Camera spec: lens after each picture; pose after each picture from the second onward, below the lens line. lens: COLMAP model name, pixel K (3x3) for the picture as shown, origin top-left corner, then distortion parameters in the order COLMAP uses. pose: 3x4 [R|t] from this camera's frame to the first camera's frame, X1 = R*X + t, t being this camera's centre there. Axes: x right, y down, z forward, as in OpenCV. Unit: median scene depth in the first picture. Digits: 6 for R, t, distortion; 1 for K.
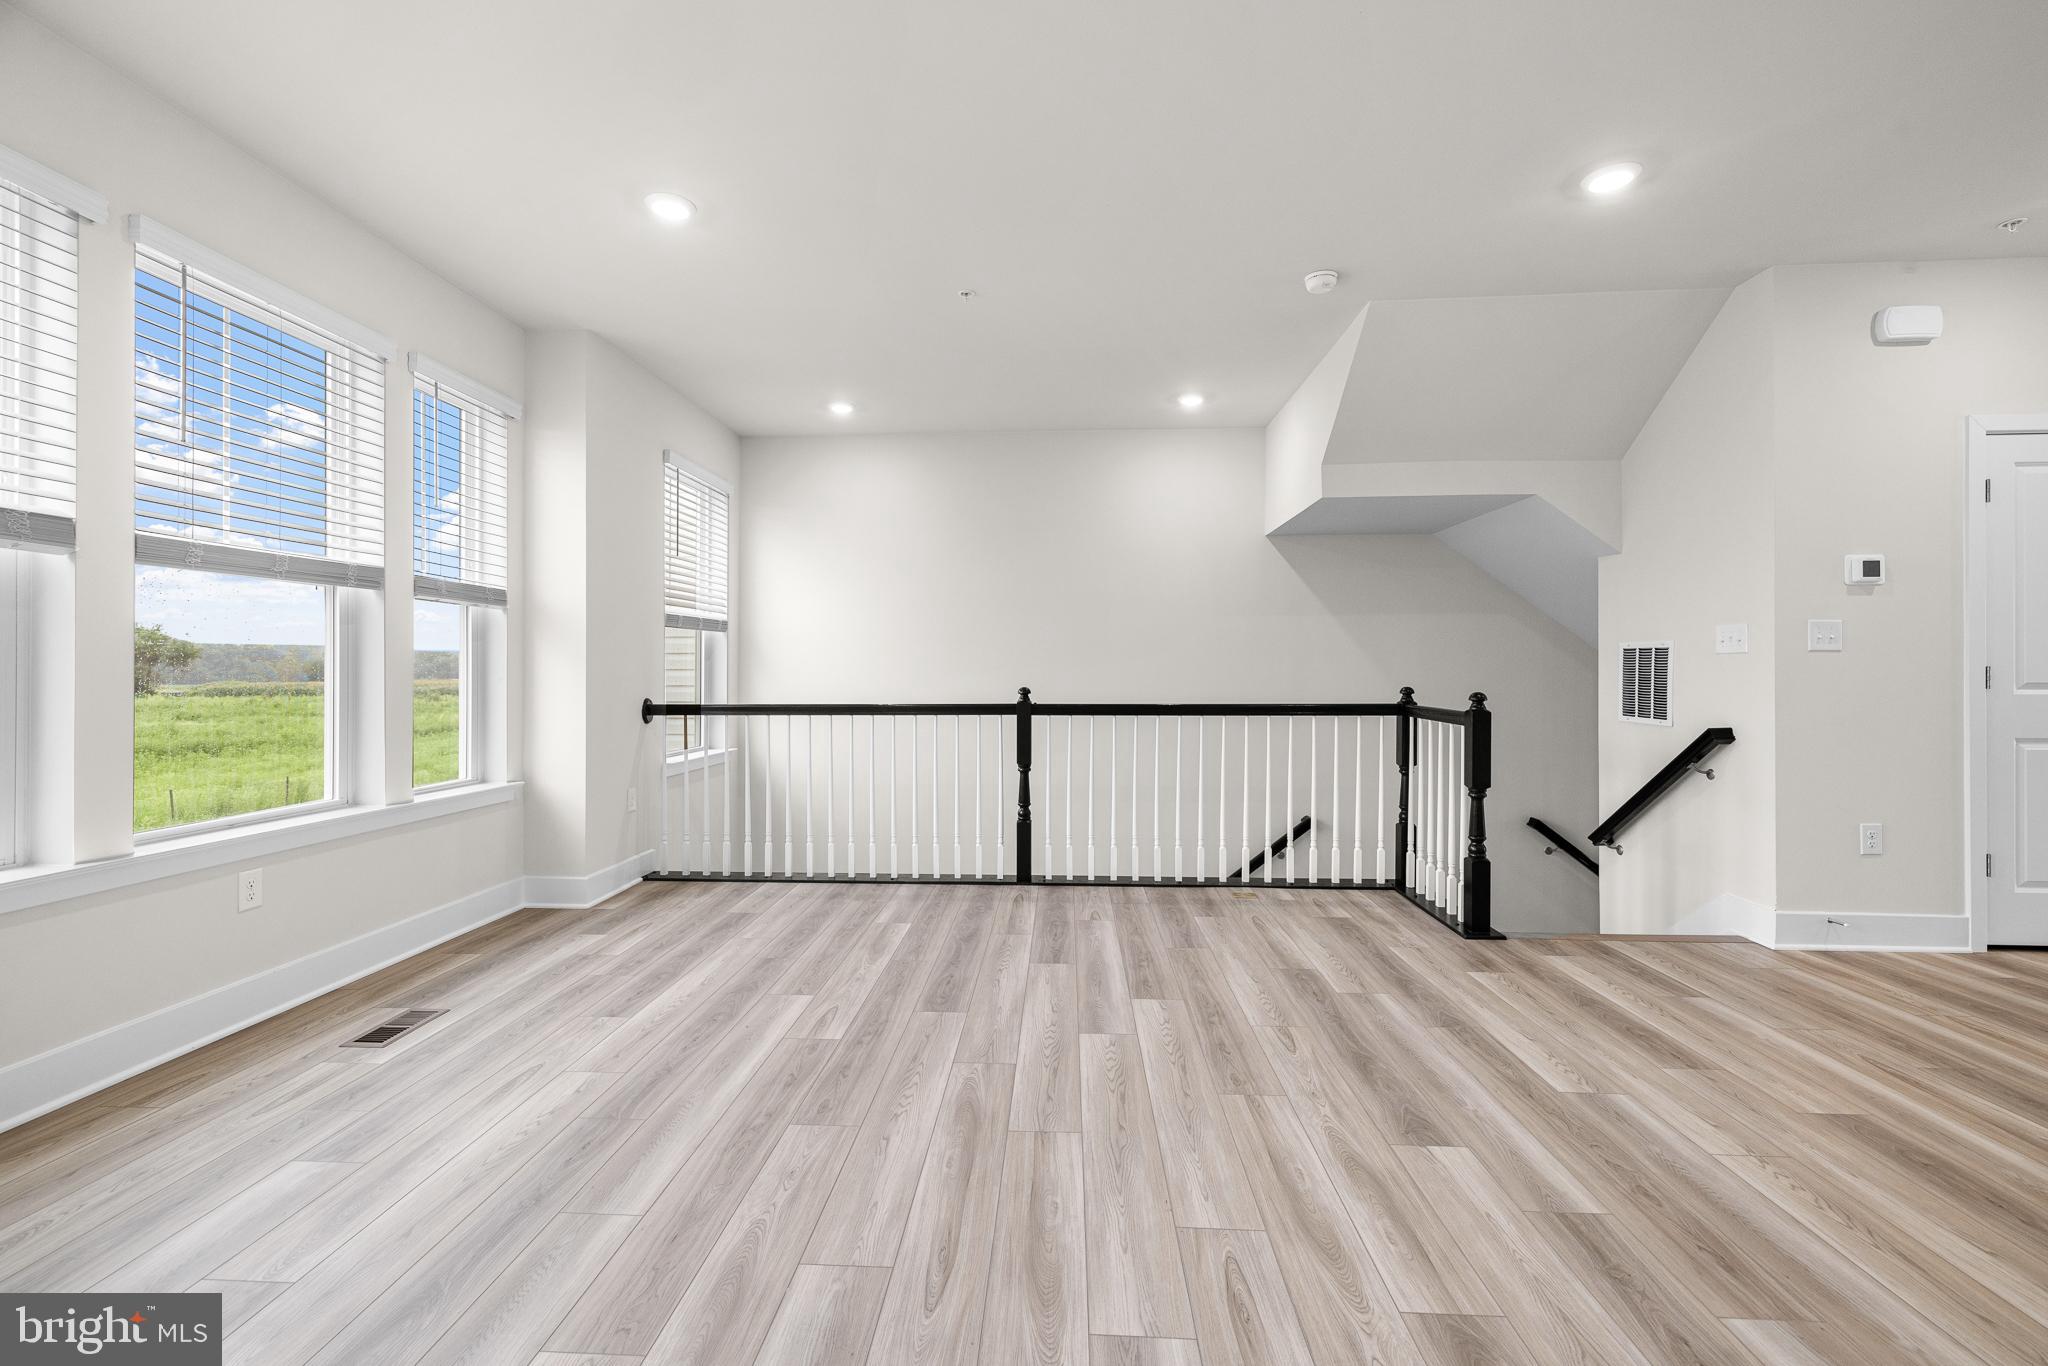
lens RADIAL K [[853.4, 0, 1031.0], [0, 853.4, 677.8], [0, 0, 1]] dist [0.003077, 0.000411]
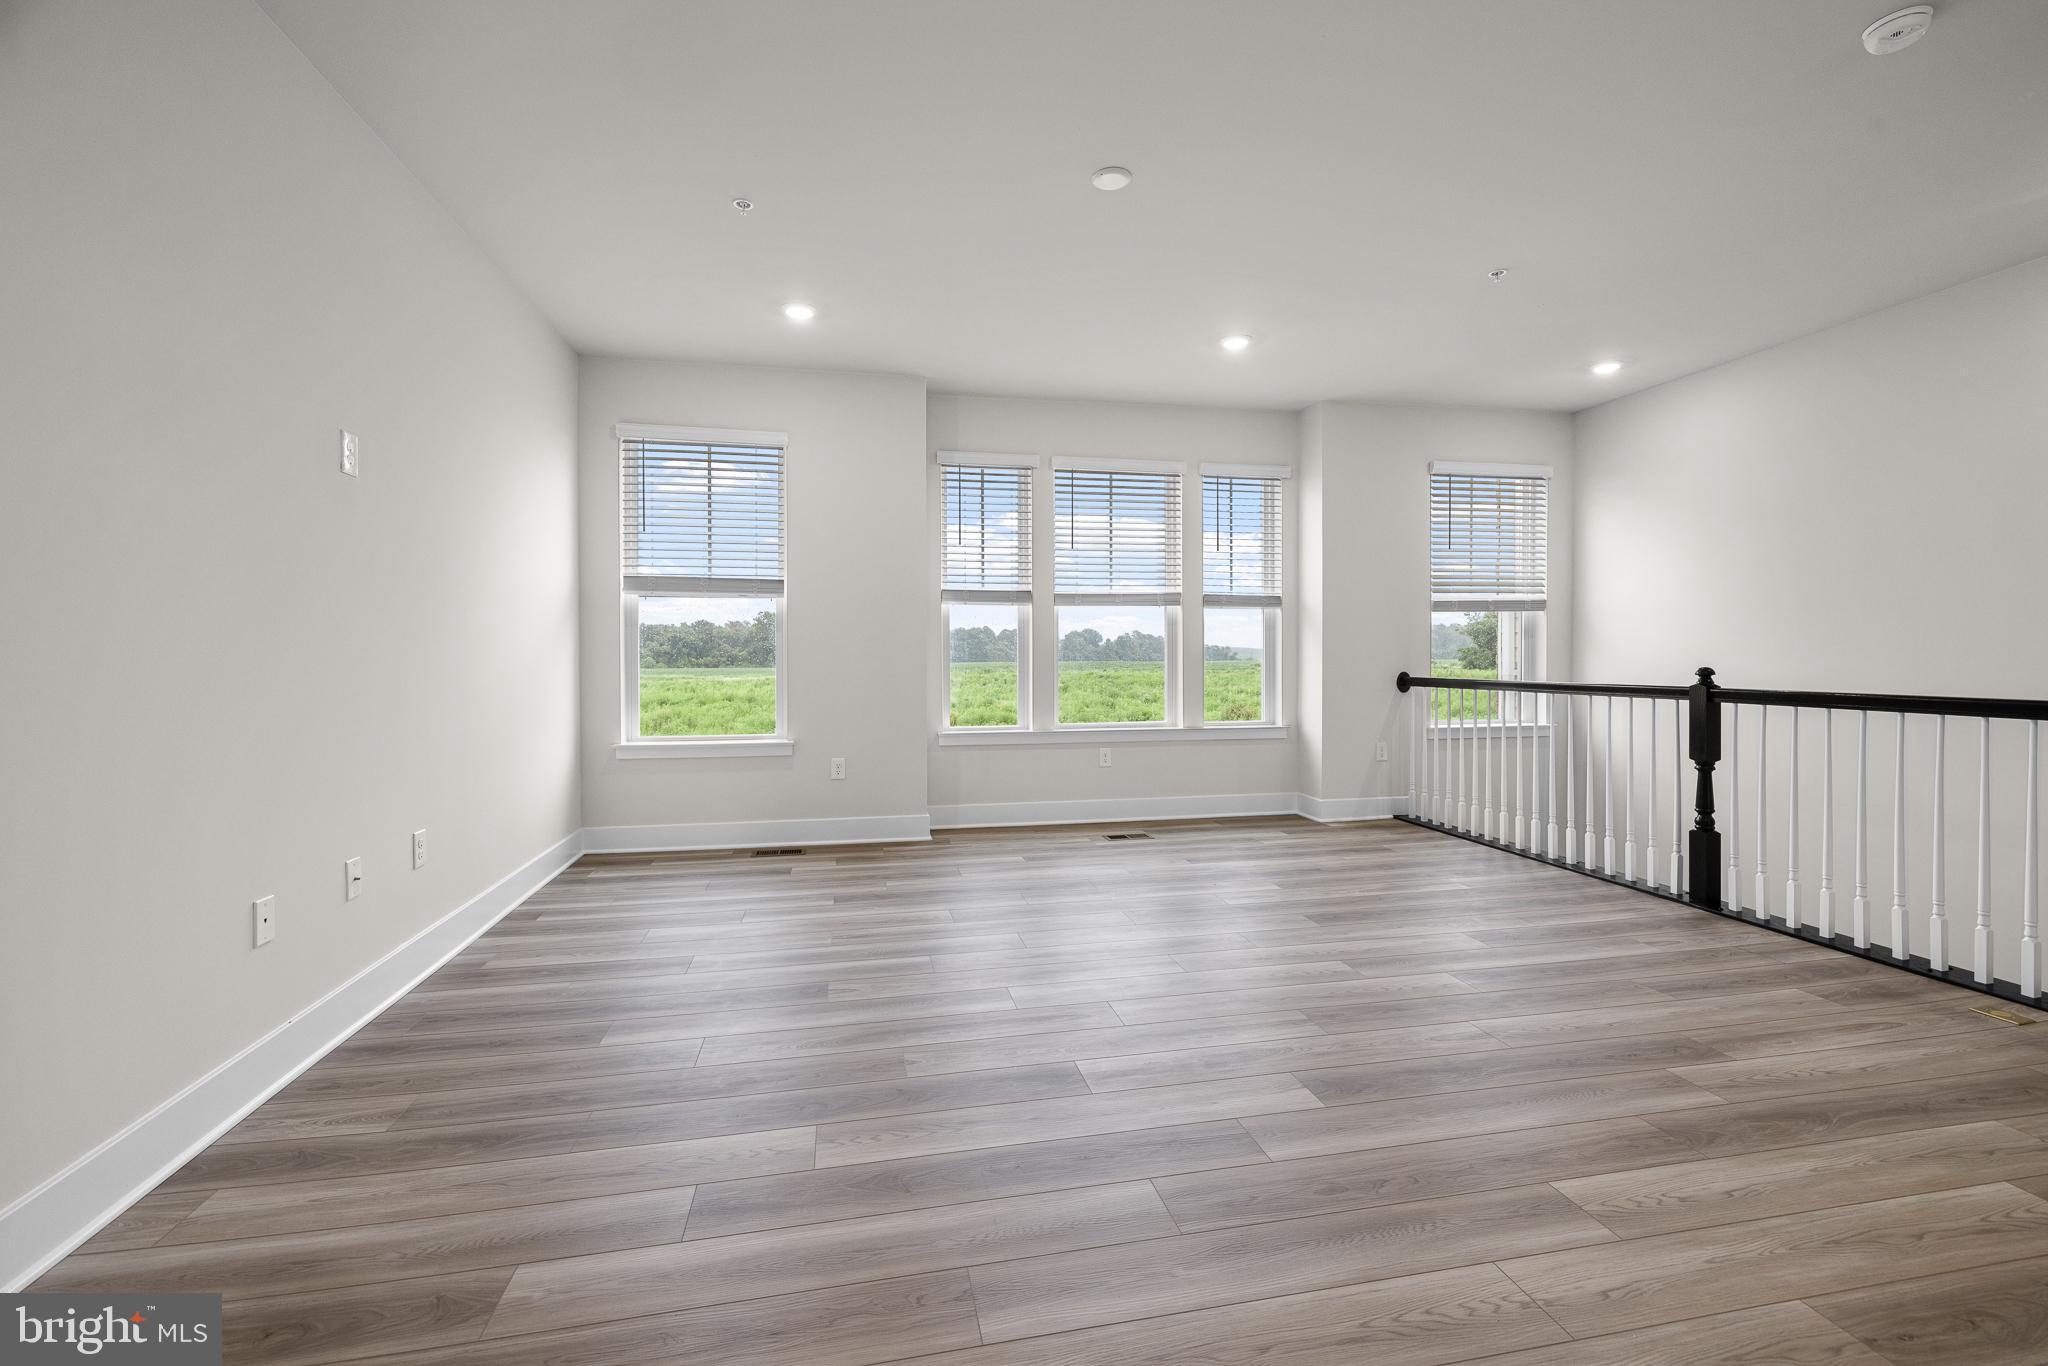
lens RADIAL K [[853.4, 0, 1027.9], [0, 853.4, 663.6], [0, 0, 1]] dist [0.003077, 0.000411]
pose [[0.259275, 0.008936, -0.965762, 0.677450], [-0.003769, 0.999959, 0.008241, 0.003988], [0.965796, 0.001503, 0.259298, 0.185430]]
